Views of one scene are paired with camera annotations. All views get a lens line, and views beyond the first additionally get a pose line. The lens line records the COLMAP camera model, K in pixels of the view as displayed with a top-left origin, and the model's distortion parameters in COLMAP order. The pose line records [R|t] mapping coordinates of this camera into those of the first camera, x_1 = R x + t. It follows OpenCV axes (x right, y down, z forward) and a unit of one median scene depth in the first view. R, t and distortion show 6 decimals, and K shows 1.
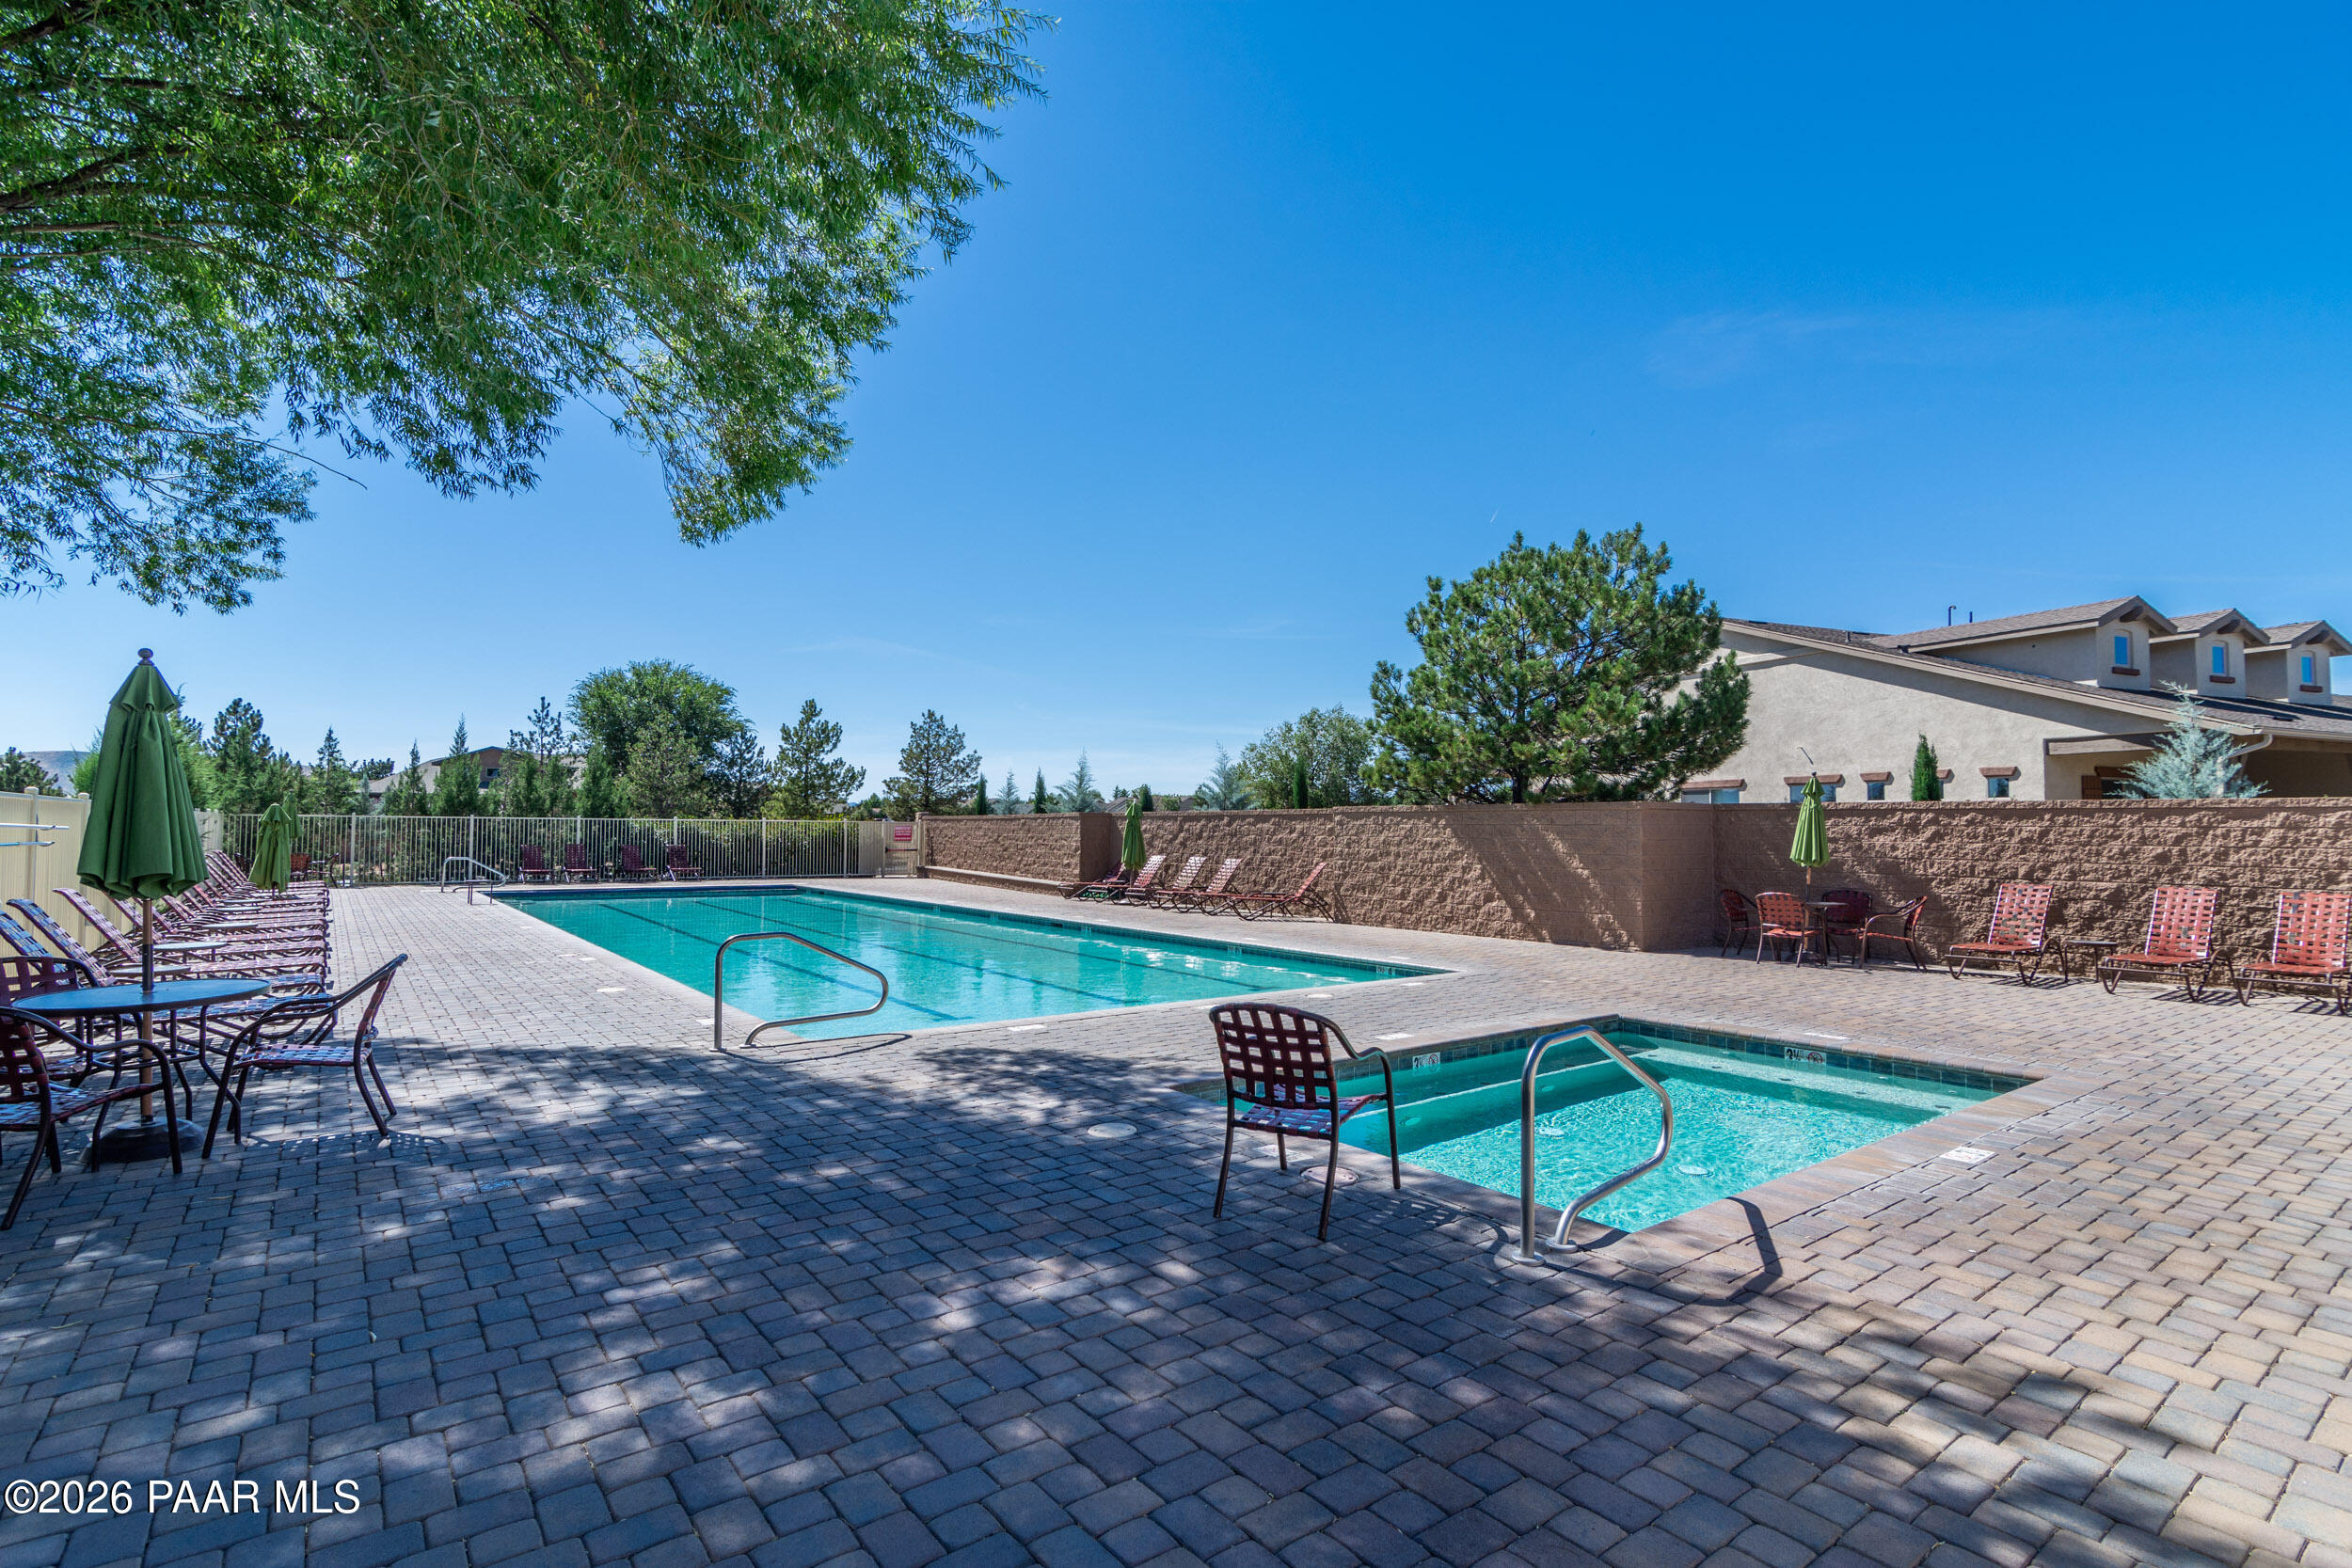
lens RADIAL K [[1120.7, 0, 1176.0], [0, 1120.7, 784.0], [0, 0, 1]] dist [0.000611, 0.000140]
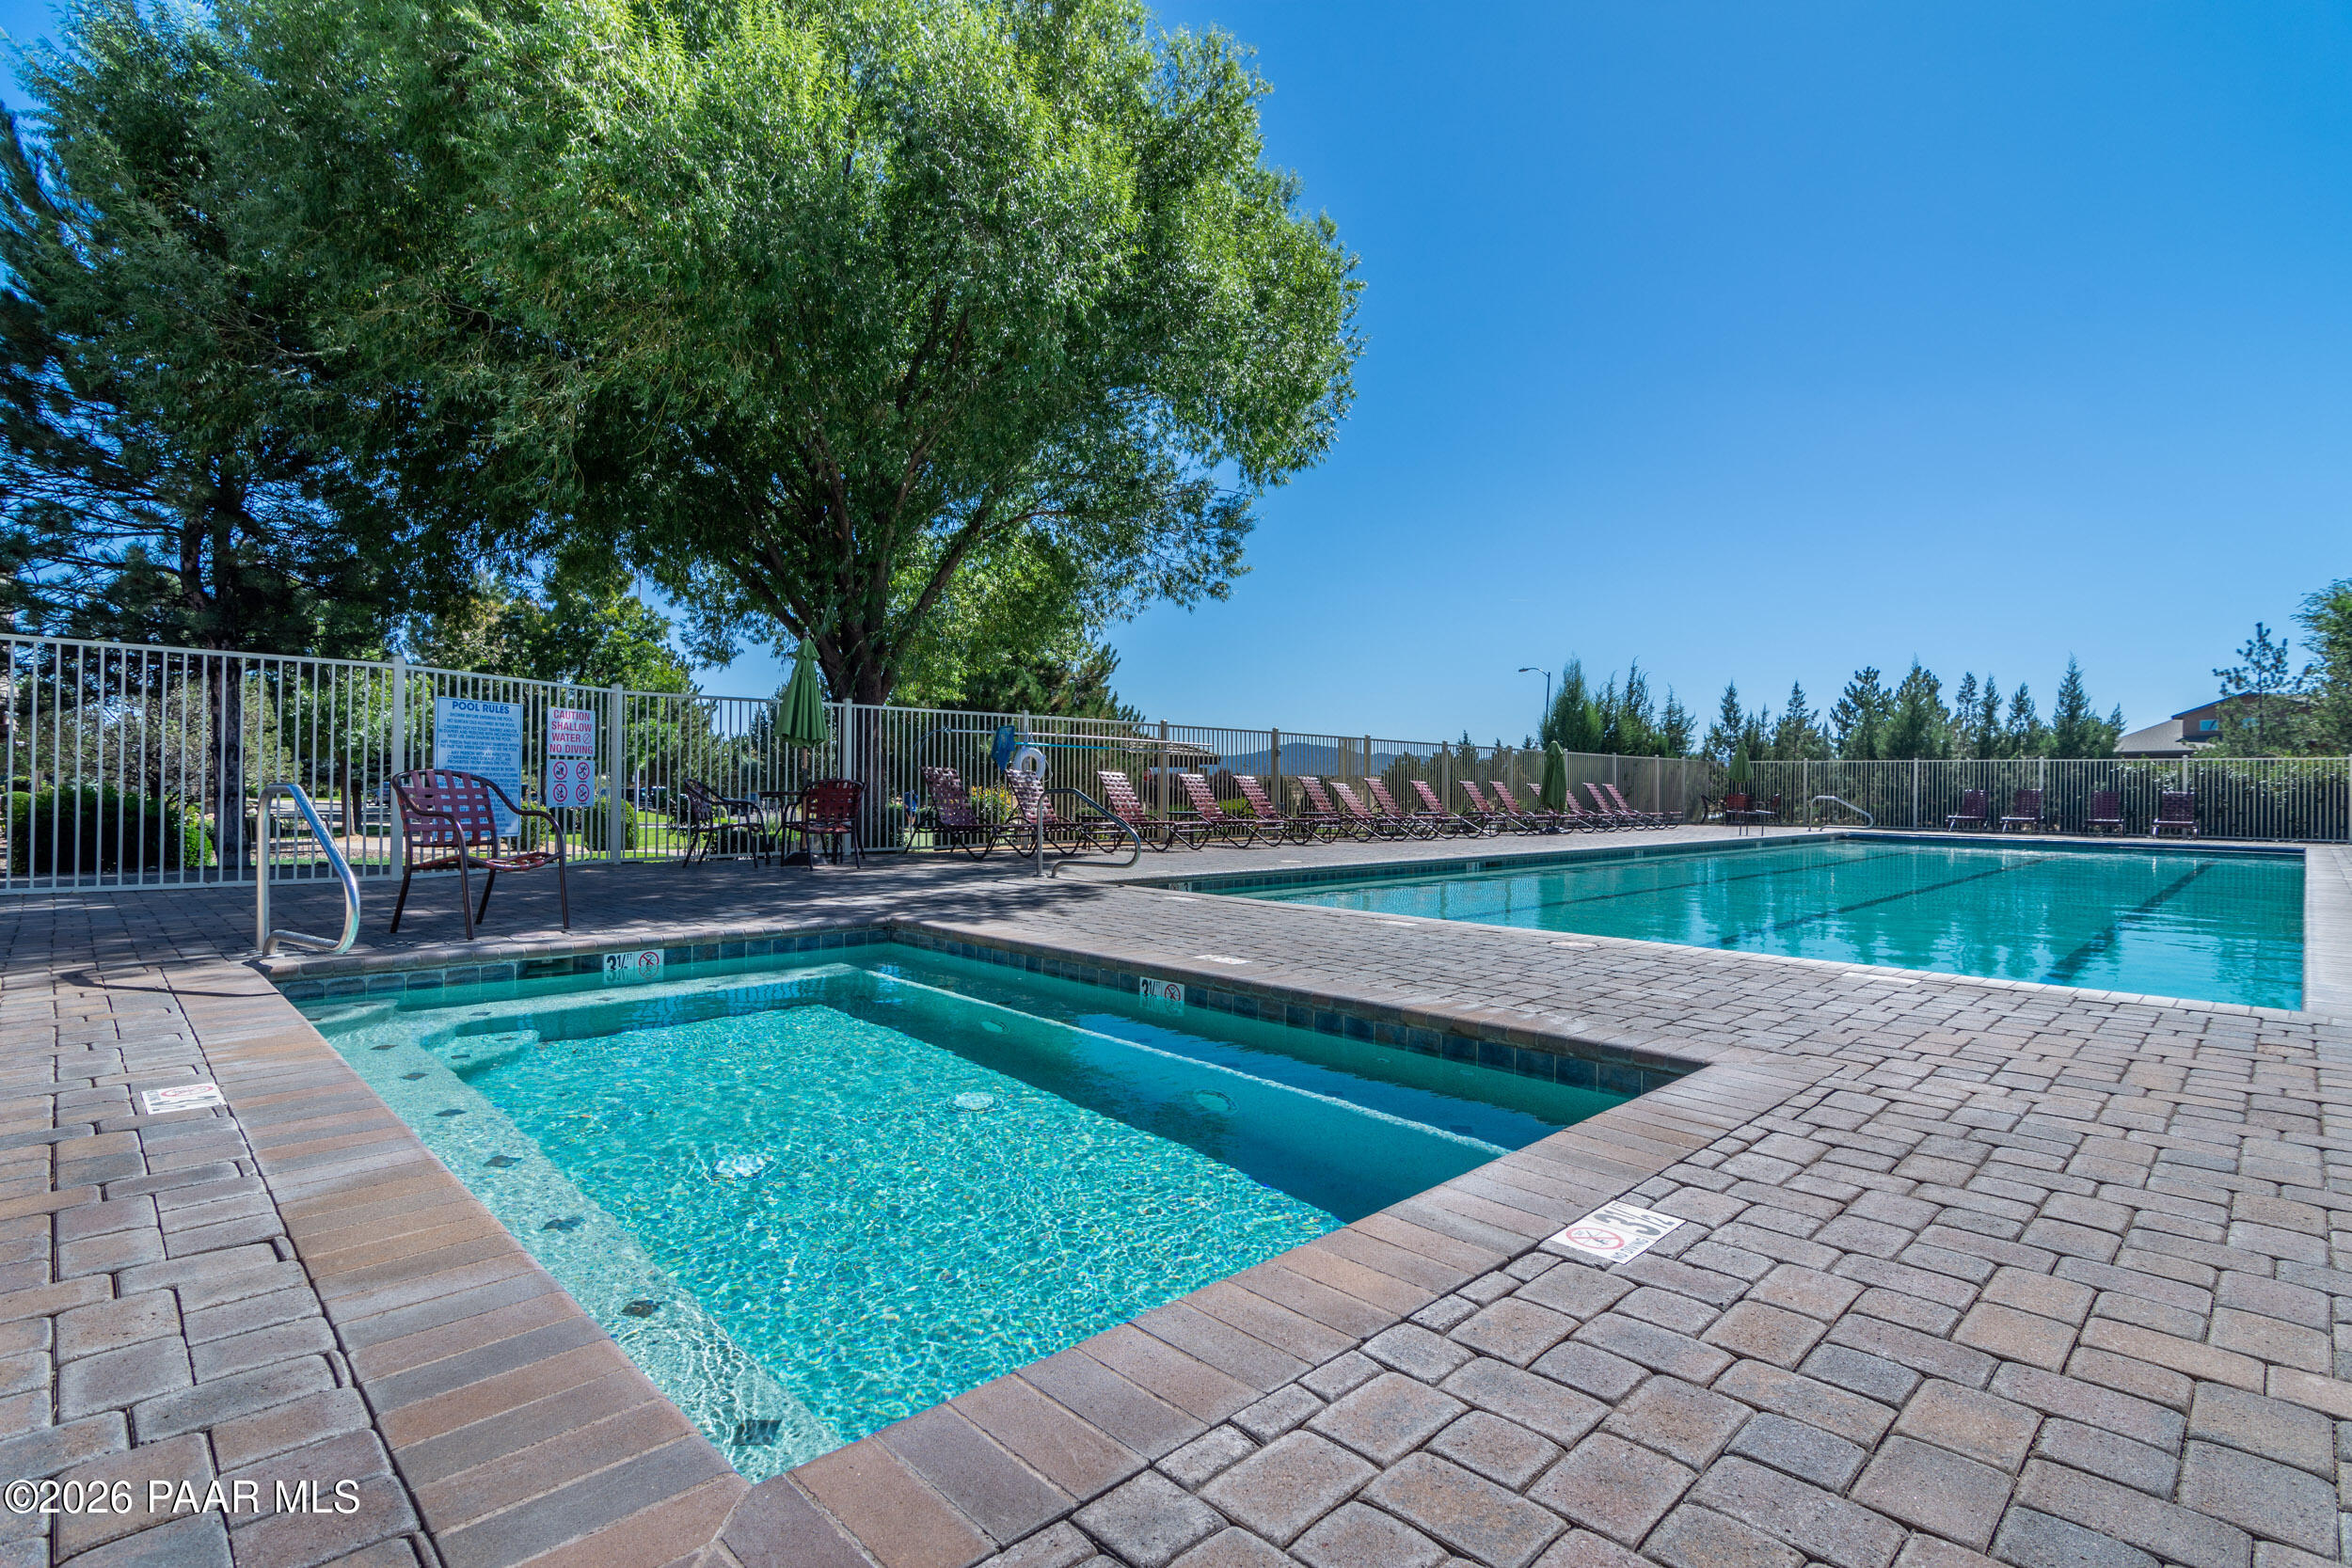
lens RADIAL K [[1120.7, 0, 1176.0], [0, 1120.7, 784.0], [0, 0, 1]] dist [0.000611, 0.000140]
pose [[0.117994, -0.009577, -0.992968, 0.240733], [0.026272, 0.999634, -0.006519, 0.039213], [0.992667, -0.025318, 0.118203, 0.268763]]
